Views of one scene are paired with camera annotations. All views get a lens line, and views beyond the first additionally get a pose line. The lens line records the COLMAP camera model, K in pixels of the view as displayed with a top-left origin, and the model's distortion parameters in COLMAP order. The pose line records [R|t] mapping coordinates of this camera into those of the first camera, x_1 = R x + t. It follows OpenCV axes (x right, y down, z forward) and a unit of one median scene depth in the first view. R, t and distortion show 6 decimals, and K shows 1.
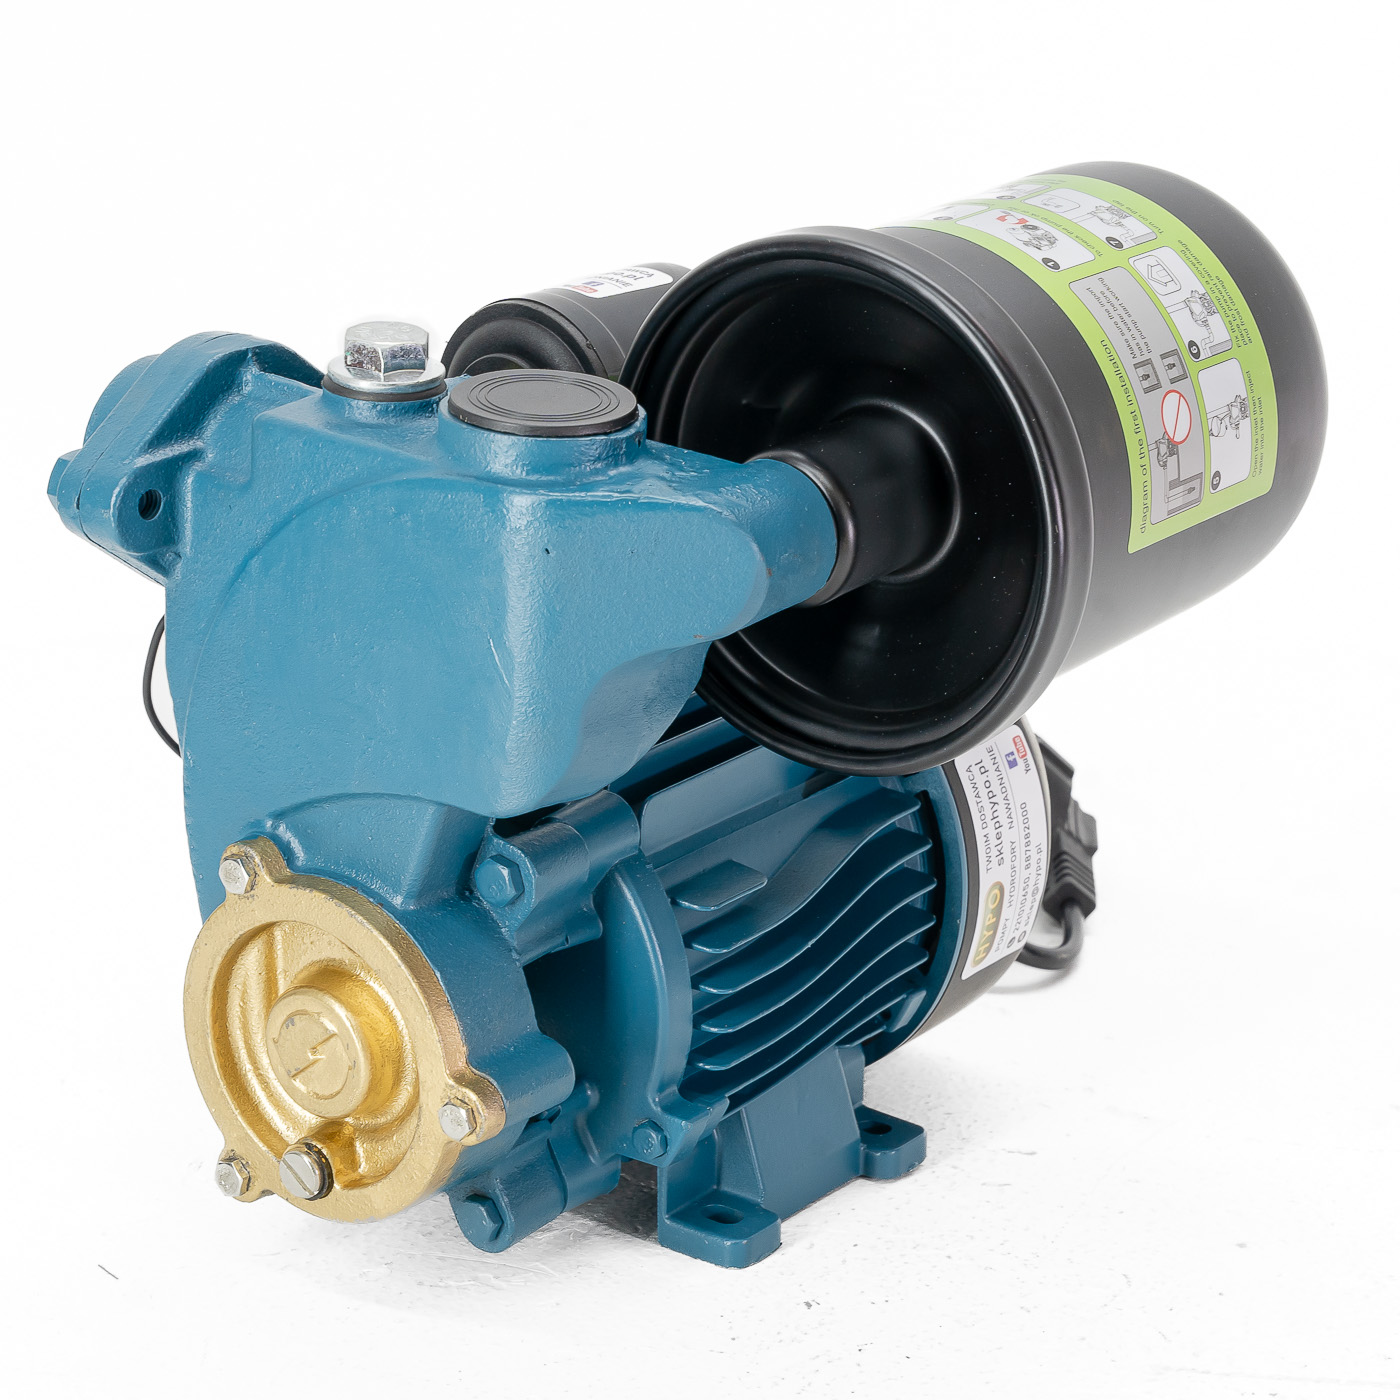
lens RADIAL K [[4014.1, 0, 701.0], [0, 4014.1, 701.0], [0, 0, 1]] dist [-0.052423, 0.000000]
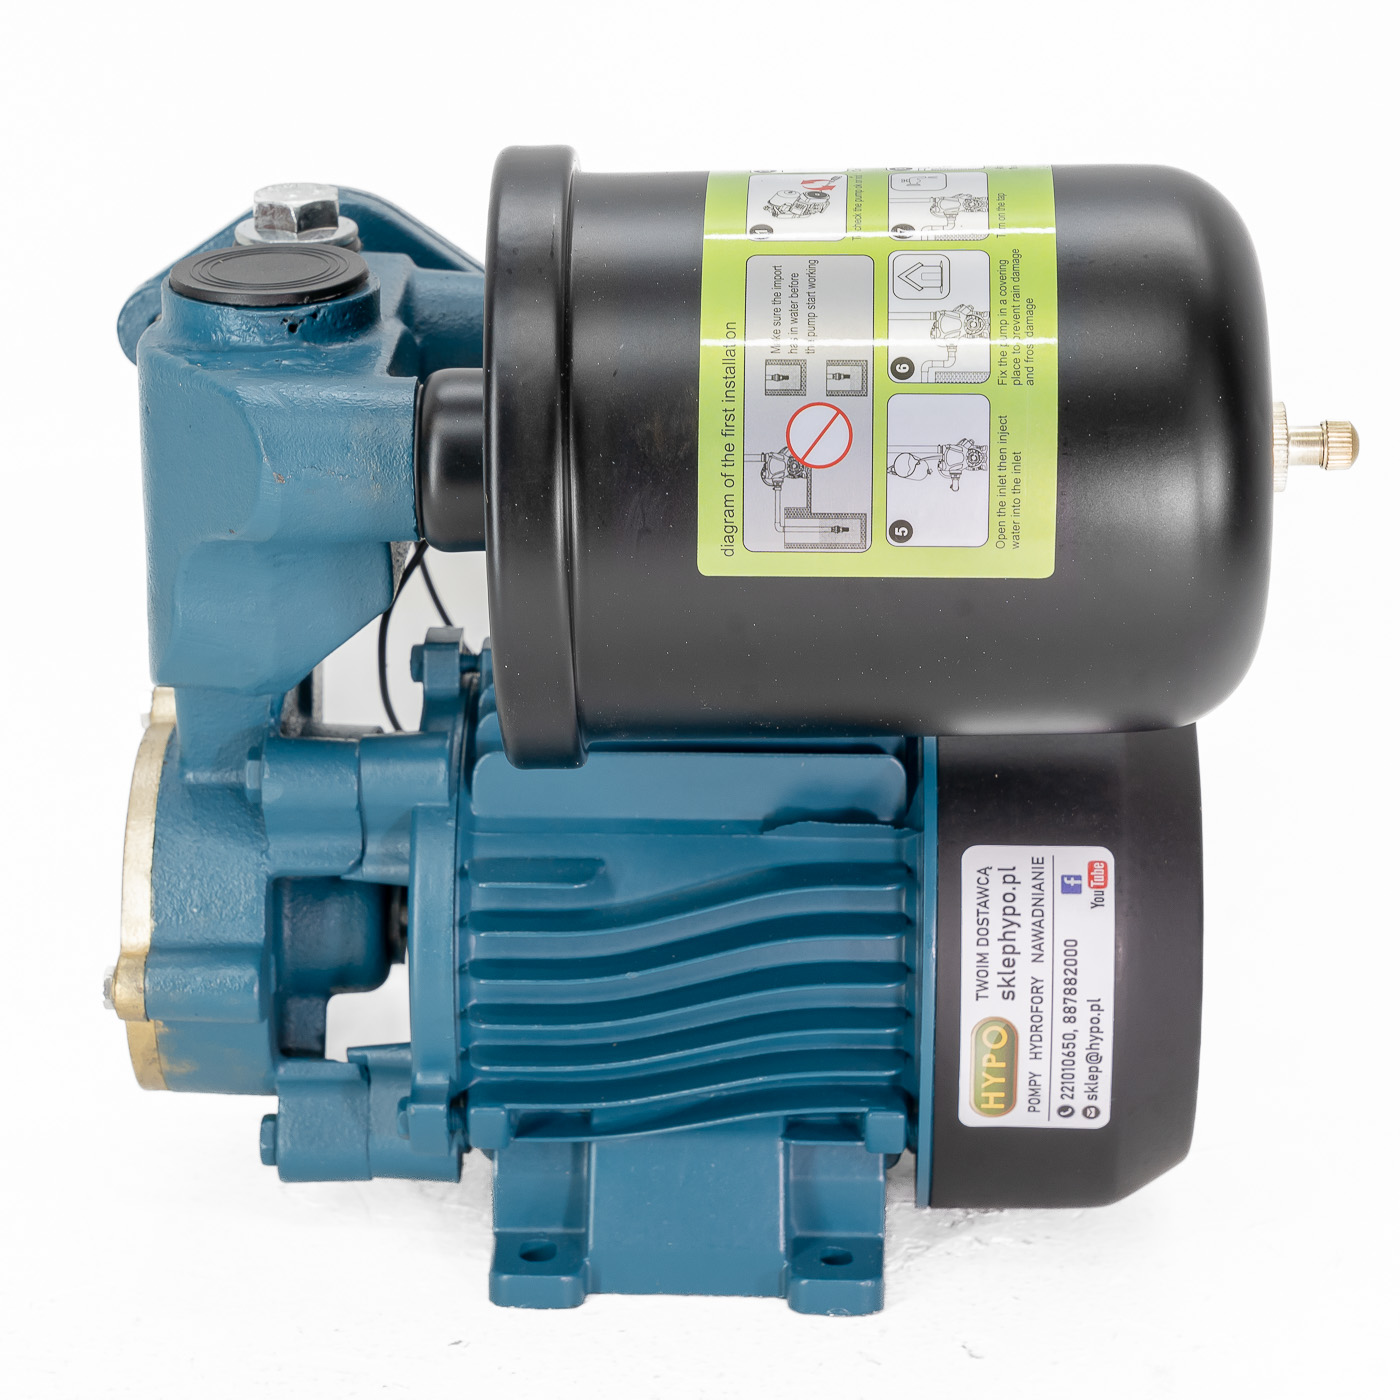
lens RADIAL K [[4981.2, 0, 684.1], [0, 4981.2, 640.9], [0, 0, 1]] dist [-0.058563, 0.000000]
pose [[0.571999, 0.214910, -0.791600, 0.910590], [-0.257872, 0.963250, 0.075176, -0.098185], [0.778665, 0.161131, 0.606398, 0.351857]]
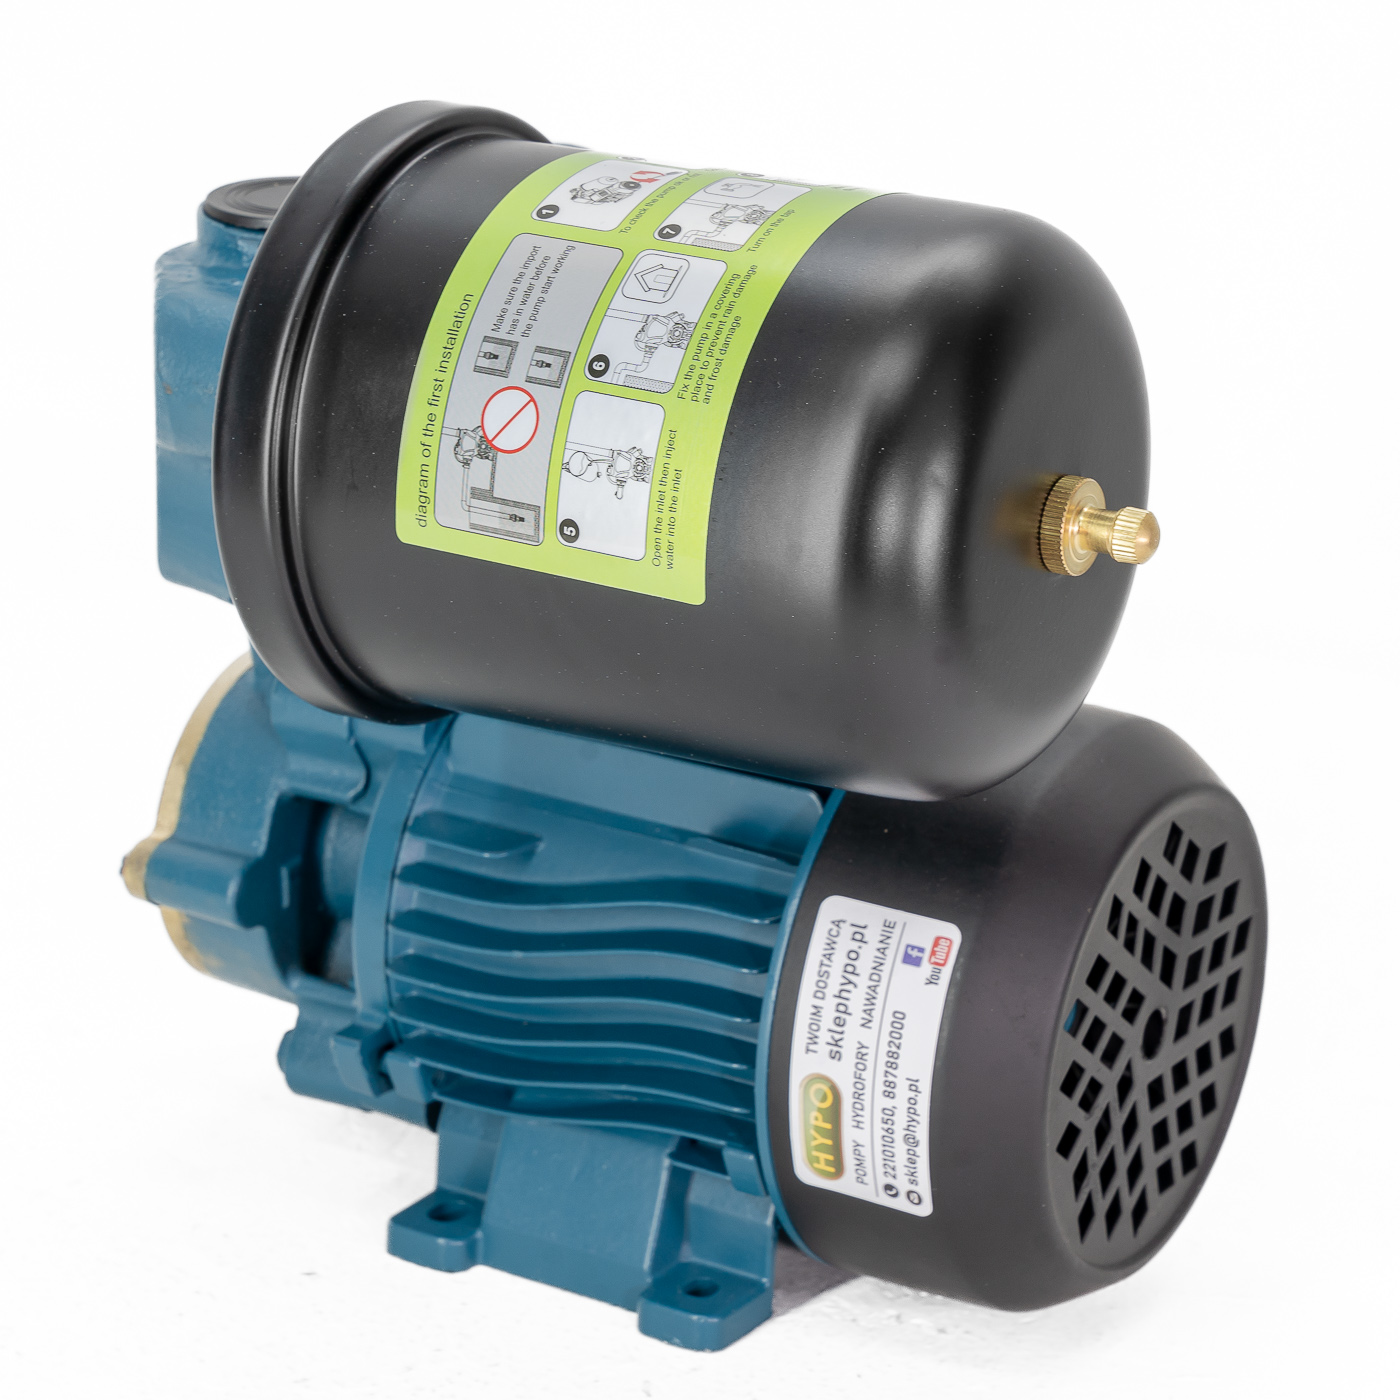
lens RADIAL K [[4981.2, 0, 718.6], [0, 4981.2, 734.5], [0, 0, 1]] dist [-0.058563, 0.000000]
pose [[0.095003, 0.289705, -0.952389, 1.083971], [-0.368851, 0.898864, 0.236629, -0.263281], [0.924621, 0.328809, 0.192252, 0.848392]]
